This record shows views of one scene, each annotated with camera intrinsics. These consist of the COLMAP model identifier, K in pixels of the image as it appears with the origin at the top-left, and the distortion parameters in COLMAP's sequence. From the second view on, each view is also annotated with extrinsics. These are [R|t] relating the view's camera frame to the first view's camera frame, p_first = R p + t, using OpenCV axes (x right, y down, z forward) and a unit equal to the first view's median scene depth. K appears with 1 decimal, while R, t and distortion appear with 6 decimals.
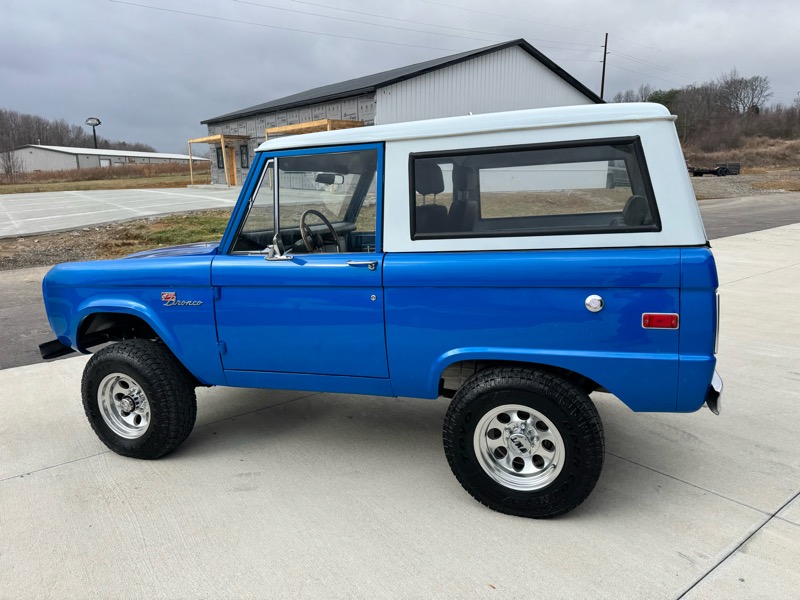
lens RADIAL K [[560.8, 0, 406.9], [0, 560.8, 298.1], [0, 0, 1]] dist [0.060211, -0.073524]
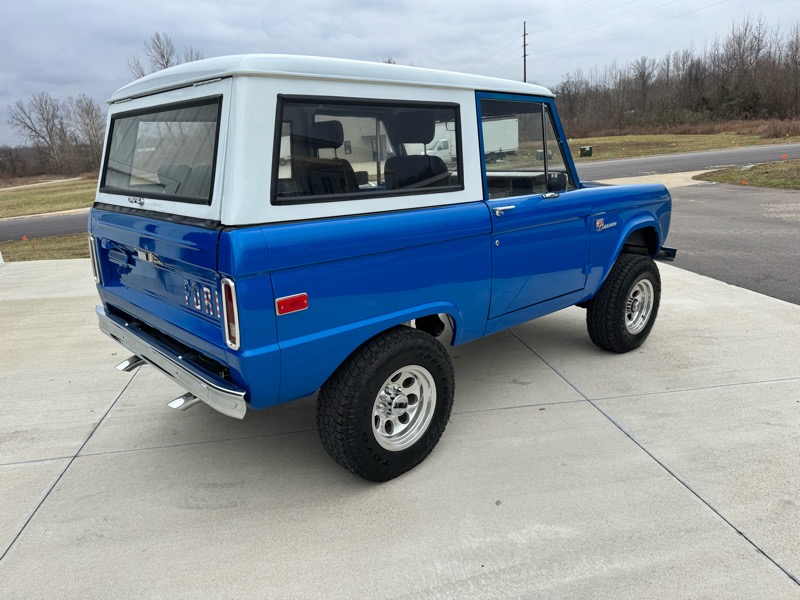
lens RADIAL K [[560.8, 0, 406.9], [0, 560.8, 298.1], [0, 0, 1]] dist [0.060211, -0.073524]
pose [[-0.451386, 0.281134, -0.846885, 0.641239], [-0.117706, 0.922021, 0.368813, -0.213542], [0.884532, 0.266160, -0.383096, 1.021188]]
